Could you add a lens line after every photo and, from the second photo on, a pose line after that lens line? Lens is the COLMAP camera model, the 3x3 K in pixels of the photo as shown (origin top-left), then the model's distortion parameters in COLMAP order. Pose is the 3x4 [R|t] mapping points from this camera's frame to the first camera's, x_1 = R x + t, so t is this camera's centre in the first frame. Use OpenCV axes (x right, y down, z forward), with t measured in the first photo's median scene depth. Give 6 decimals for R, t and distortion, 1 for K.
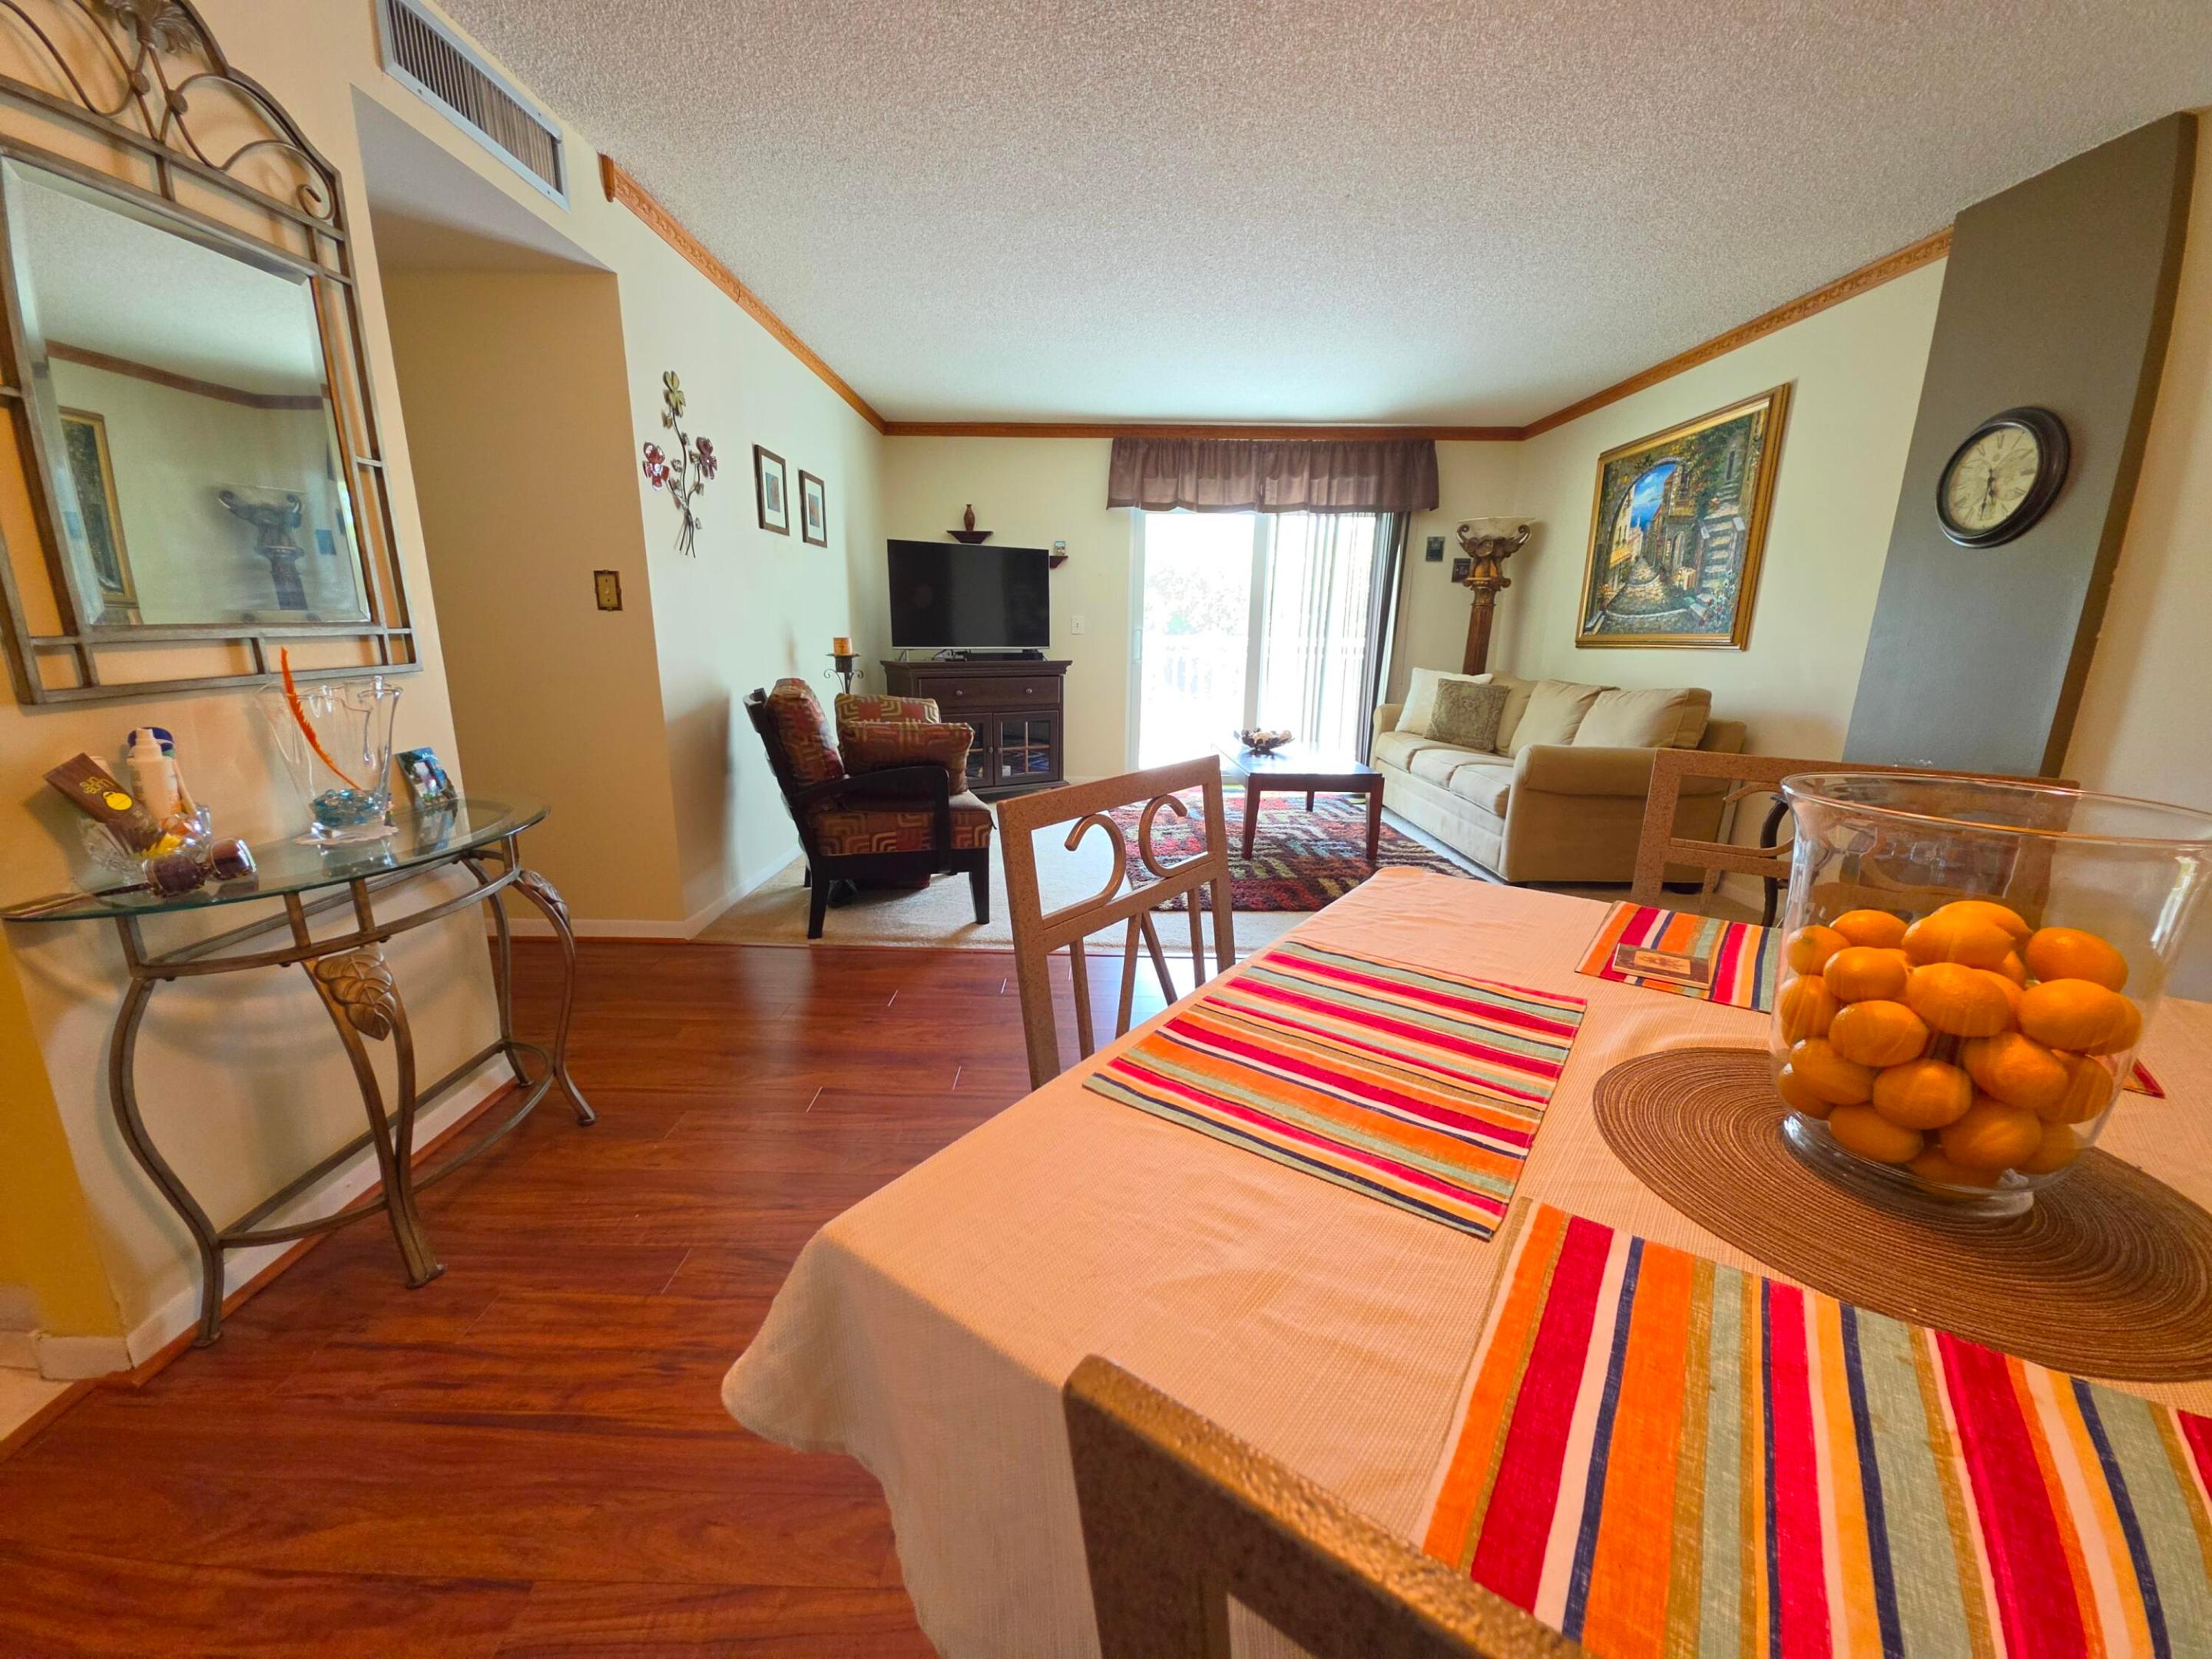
lens RADIAL K [[872.7, 0, 1090.6], [0, 872.7, 846.4], [0, 0, 1]] dist [0.008778, -0.006977]
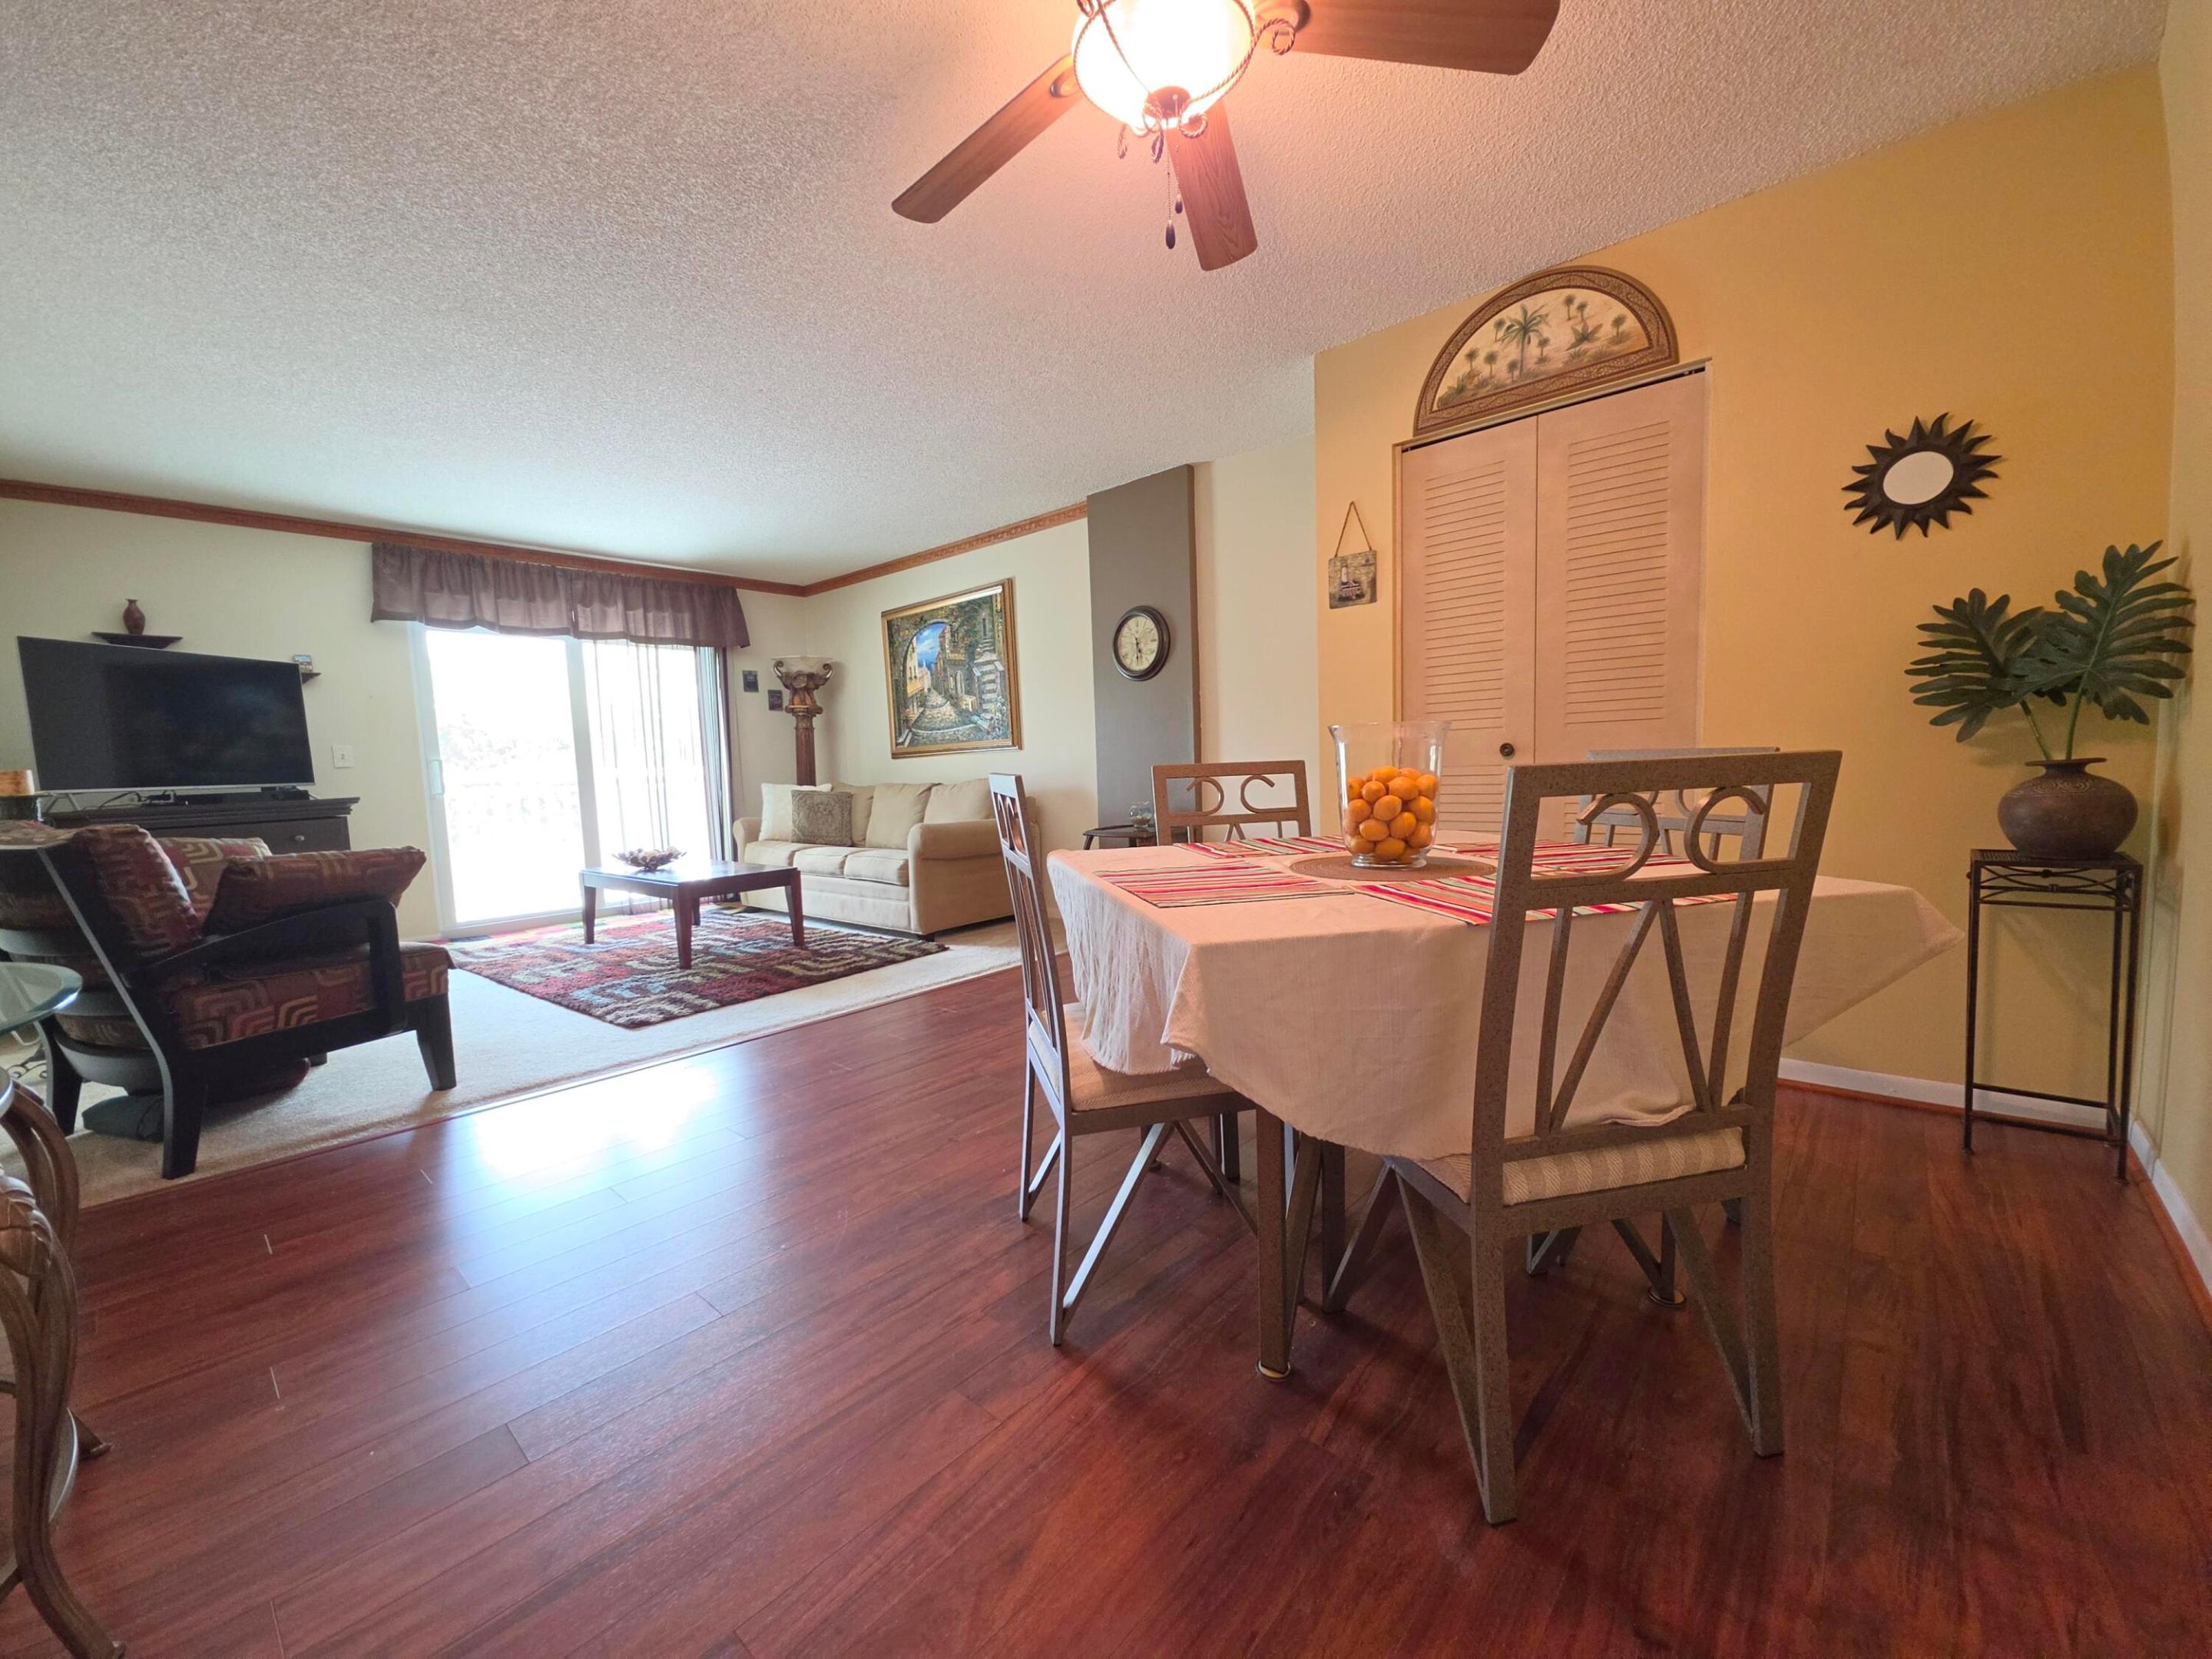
lens RADIAL K [[872.7, 0, 1090.6], [0, 872.7, 846.4], [0, 0, 1]] dist [0.008778, -0.006977]
pose [[0.659807, -0.106822, 0.743804, -0.234748], [0.223139, 0.973048, -0.058195, 0.037459], [-0.717540, 0.204370, 0.665860, -0.017168]]
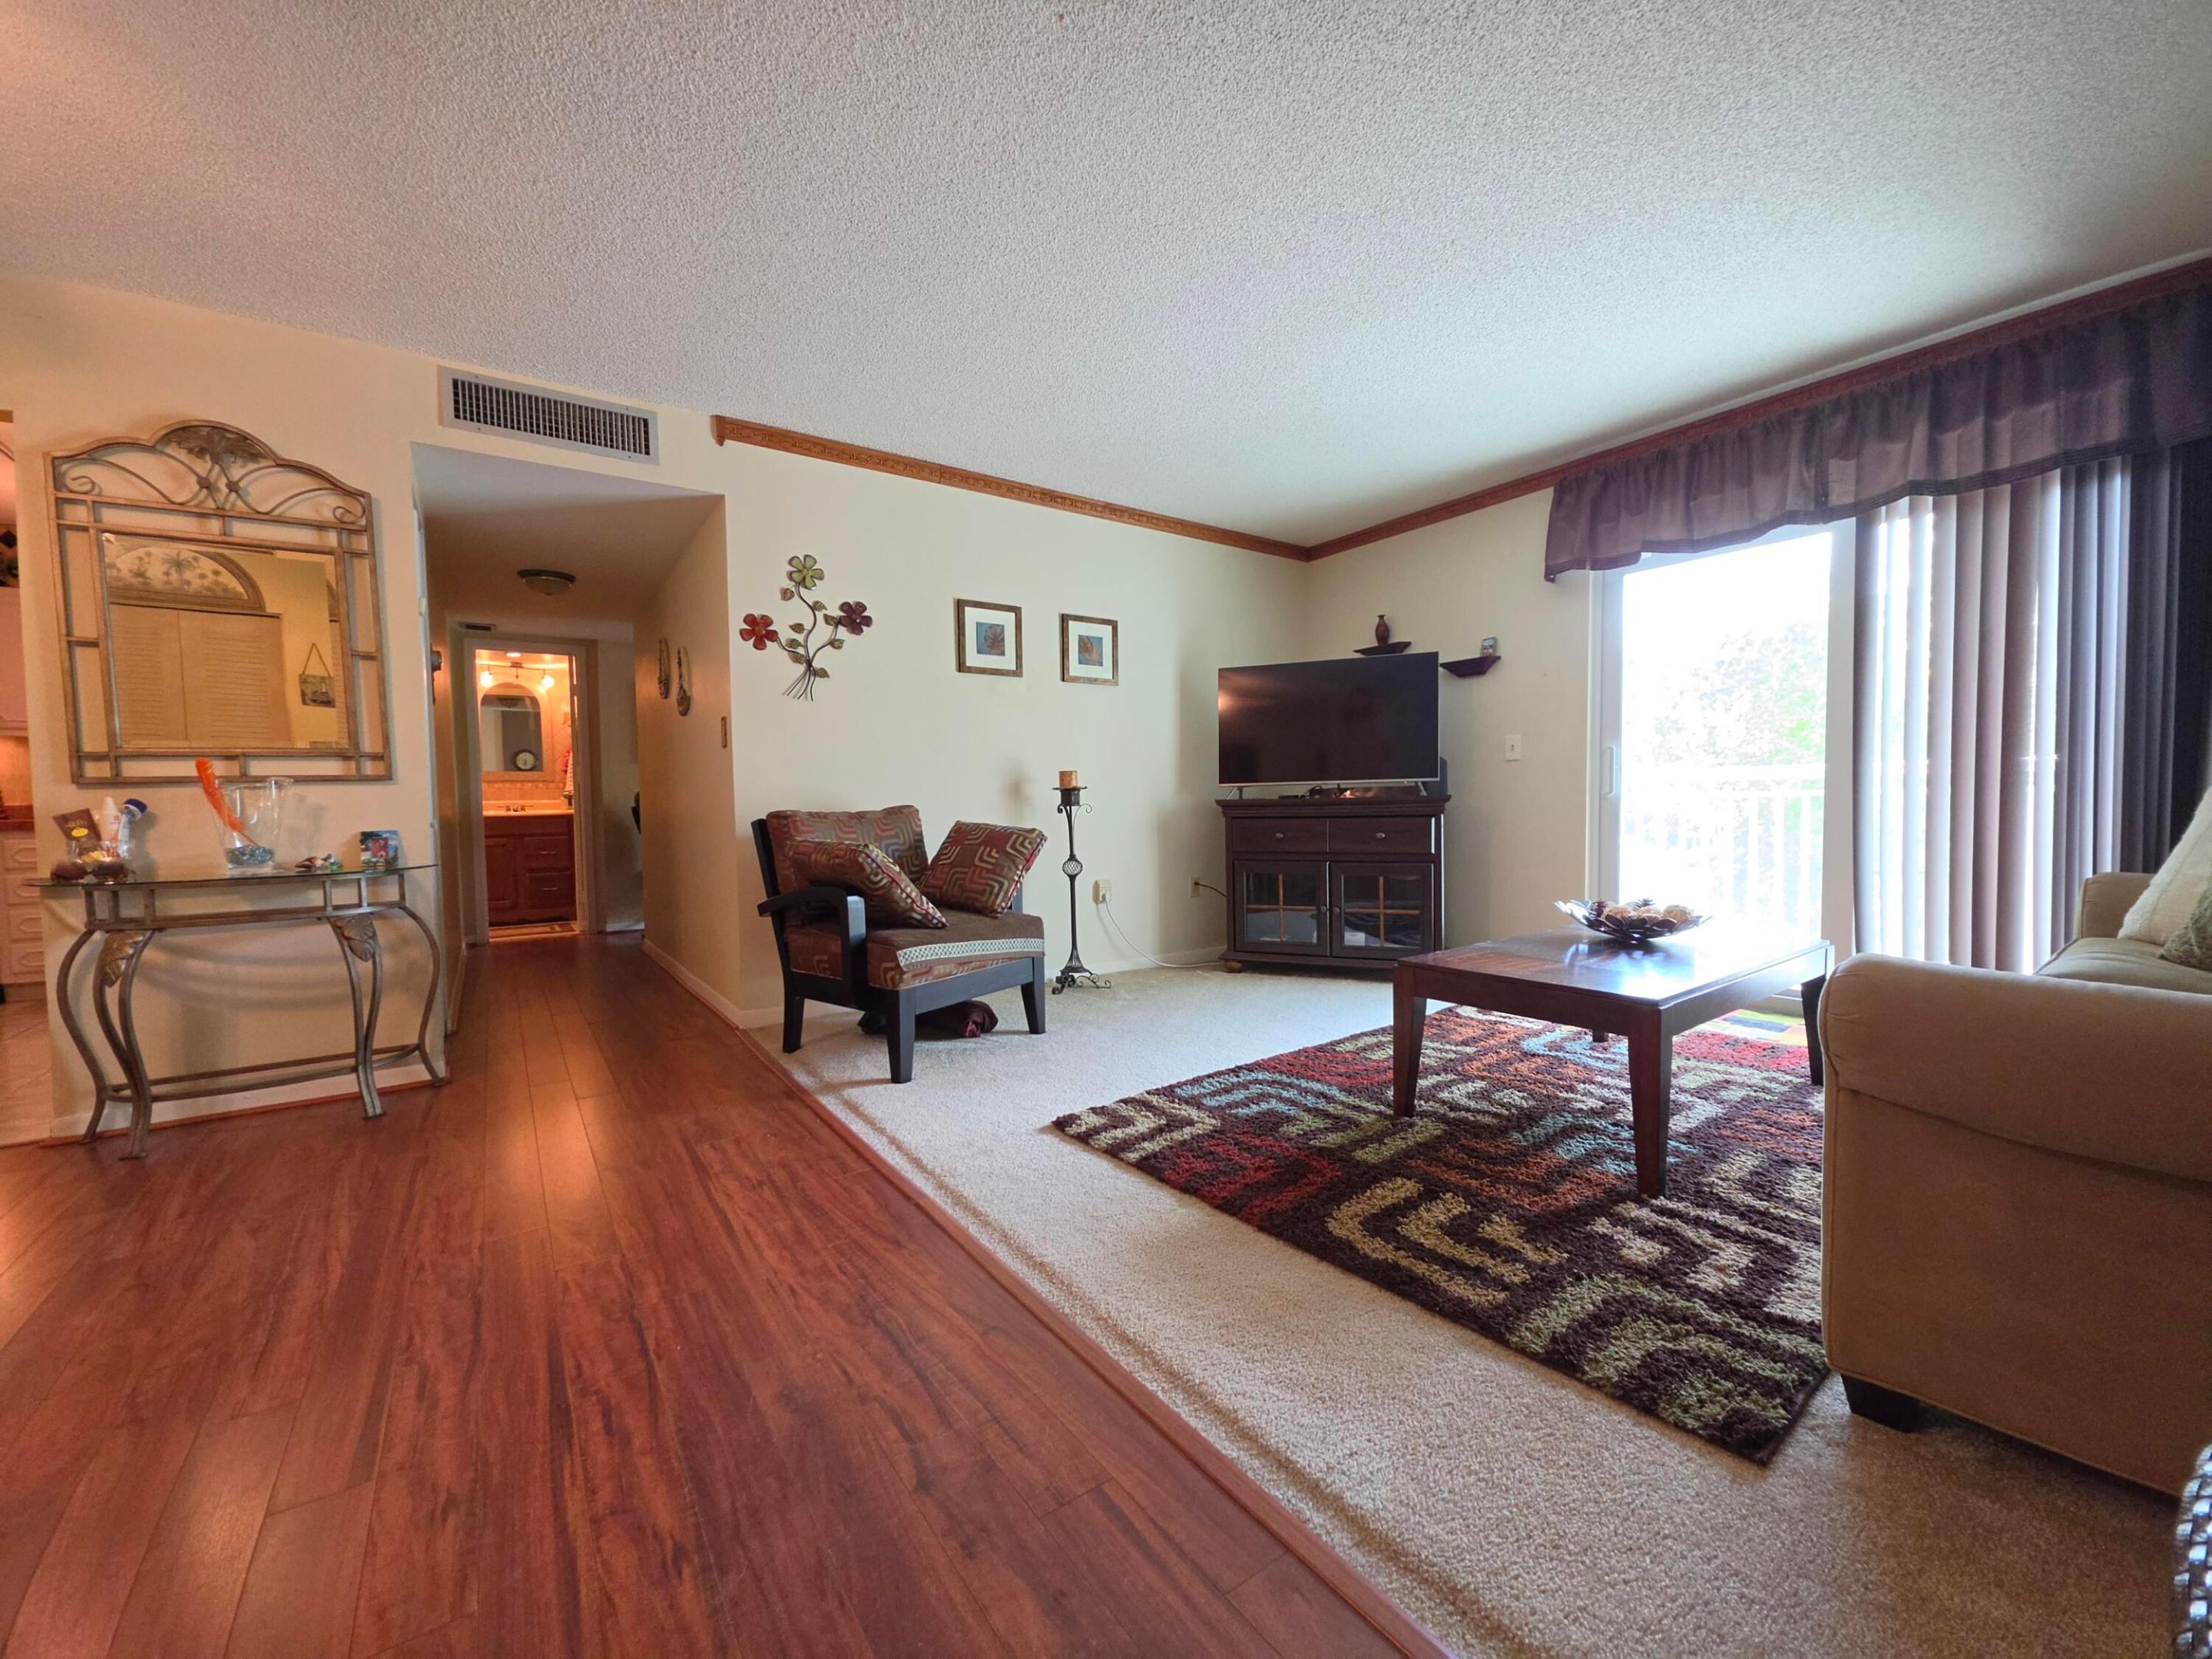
lens RADIAL K [[872.7, 0, 1090.6], [0, 872.7, 846.4], [0, 0, 1]] dist [0.008778, -0.006977]
pose [[0.578361, 0.016209, -0.815620, 0.507125], [-0.173756, 0.979308, -0.103749, -0.060033], [0.797062, 0.201724, 0.569210, 0.477819]]
